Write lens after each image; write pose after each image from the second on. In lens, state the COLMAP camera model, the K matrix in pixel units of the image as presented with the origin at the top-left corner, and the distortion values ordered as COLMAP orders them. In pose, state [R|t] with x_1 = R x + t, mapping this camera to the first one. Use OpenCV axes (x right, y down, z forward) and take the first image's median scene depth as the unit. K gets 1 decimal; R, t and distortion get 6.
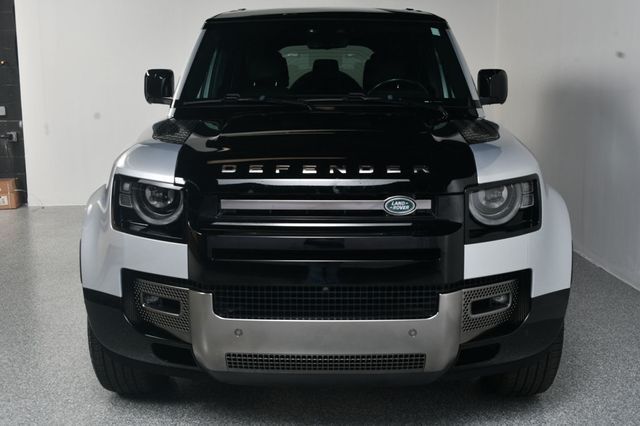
lens RADIAL K [[743.0, 0, 323.2], [0, 743.0, 236.5], [0, 0, 1]] dist [0.030725, 0.000000]
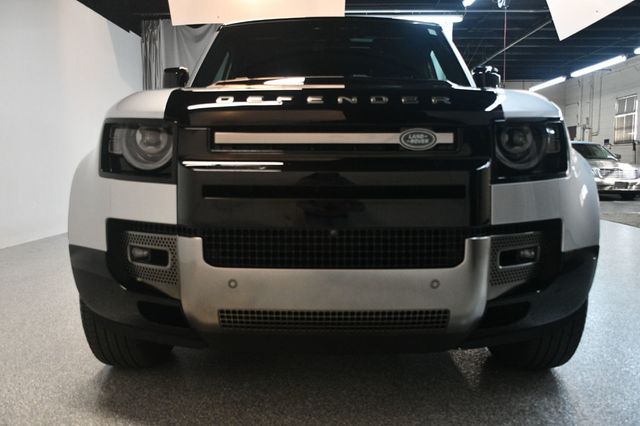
lens RADIAL K [[587.6, 0, 323.6], [0, 587.6, 216.5], [0, 0, 1]] dist [-0.018472, 0.000000]
pose [[0.999995, -0.000626, -0.002994, -0.006202], [0.000375, 0.996544, -0.083070, 0.105156], [0.003035, 0.083068, 0.996539, 0.308911]]
